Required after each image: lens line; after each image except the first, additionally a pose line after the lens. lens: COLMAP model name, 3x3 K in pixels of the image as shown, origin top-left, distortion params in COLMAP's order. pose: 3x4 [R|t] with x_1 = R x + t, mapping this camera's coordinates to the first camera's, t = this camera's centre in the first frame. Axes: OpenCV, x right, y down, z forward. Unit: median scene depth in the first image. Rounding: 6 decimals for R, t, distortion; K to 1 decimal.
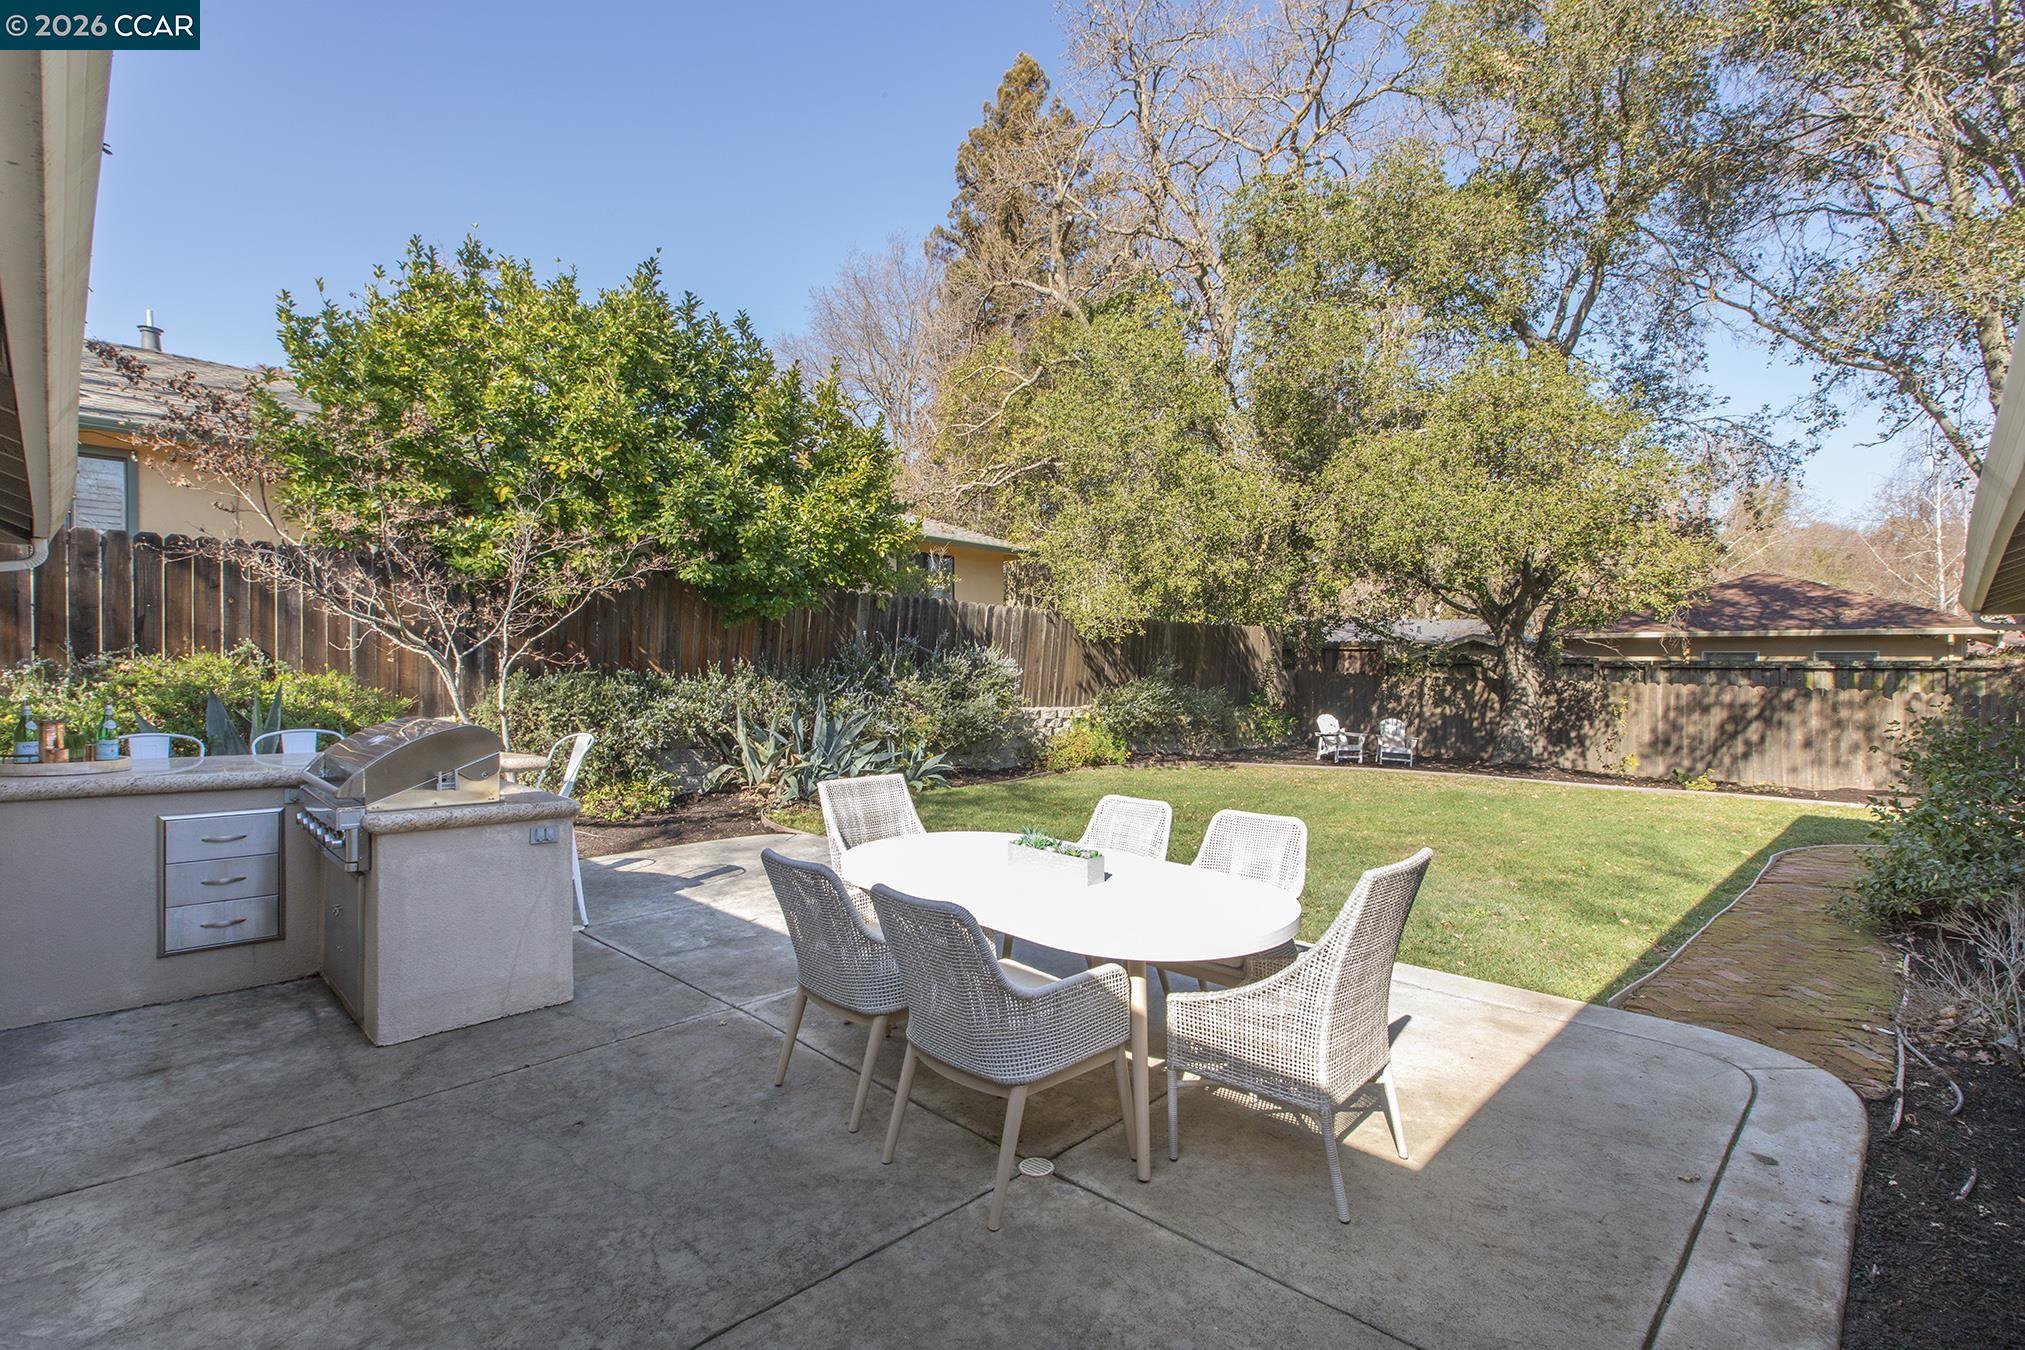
lens RADIAL K [[923.1, 0, 1059.1], [0, 923.1, 705.7], [0, 0, 1]] dist [0.018075, -0.006162]
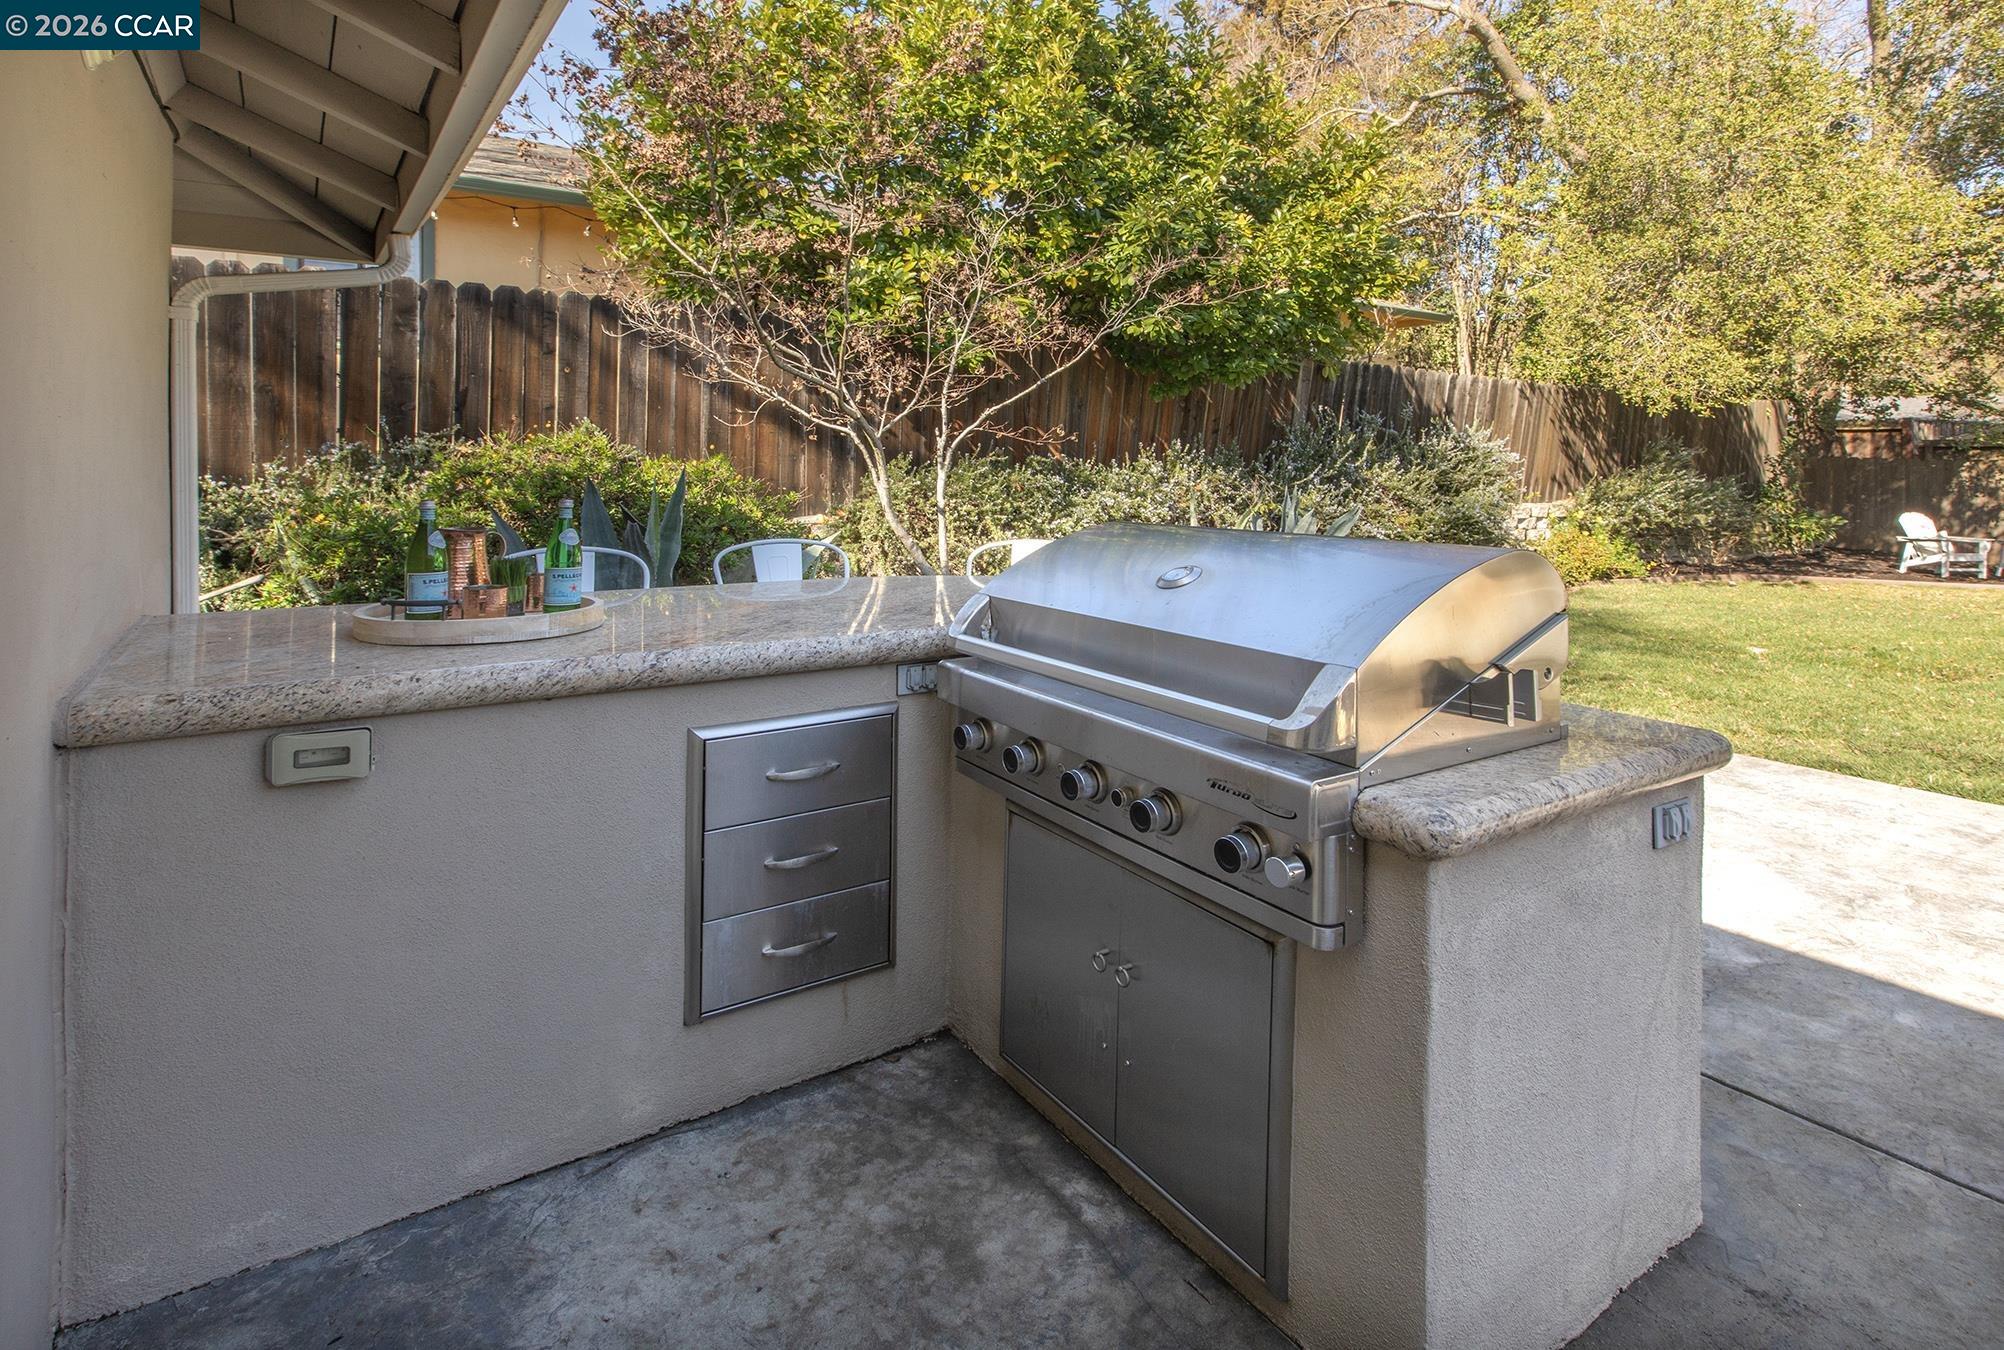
lens RADIAL K [[763.2, 0, 1004.2], [0, 763.2, 492.7], [0, 0, 1]] dist [0.000995, 0.000017]
pose [[0.997936, -0.001387, -0.064194, -0.475633], [0.000516, 0.999908, -0.013570, 0.001137], [0.064207, 0.013509, 0.997845, 0.377186]]
